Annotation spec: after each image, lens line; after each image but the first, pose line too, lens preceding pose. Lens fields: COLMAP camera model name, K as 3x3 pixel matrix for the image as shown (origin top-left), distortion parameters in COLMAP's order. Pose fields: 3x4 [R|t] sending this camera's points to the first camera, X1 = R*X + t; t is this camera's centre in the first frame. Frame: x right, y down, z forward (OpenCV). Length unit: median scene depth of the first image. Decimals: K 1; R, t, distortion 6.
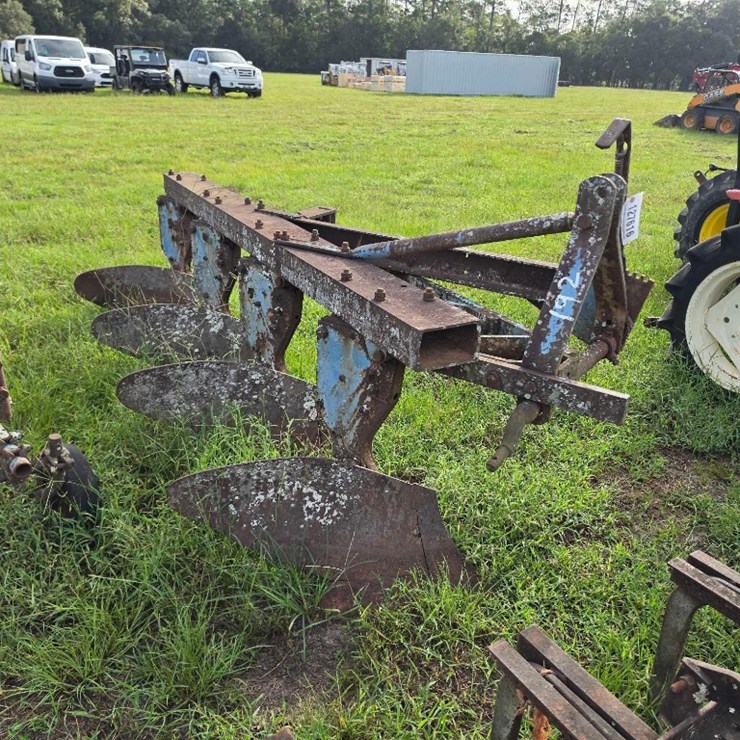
lens RADIAL K [[671.0, 0, 370.0], [0, 671.0, 370.0], [0, 0, 1]] dist [0.100270, -0.152047]
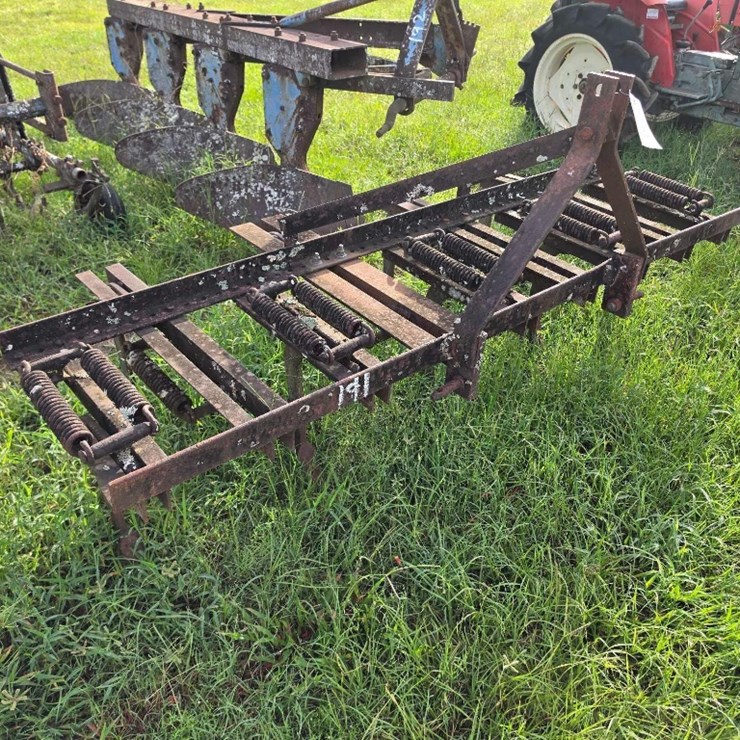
lens RADIAL K [[689.3, 0, 361.3], [0, 689.3, 364.0], [0, 0, 1]] dist [0.110435, -0.175754]
pose [[0.991733, -0.098848, 0.081822, -0.049119], [0.085068, 0.983848, 0.157499, 0.335646], [-0.096069, -0.149236, 0.984124, -0.617950]]
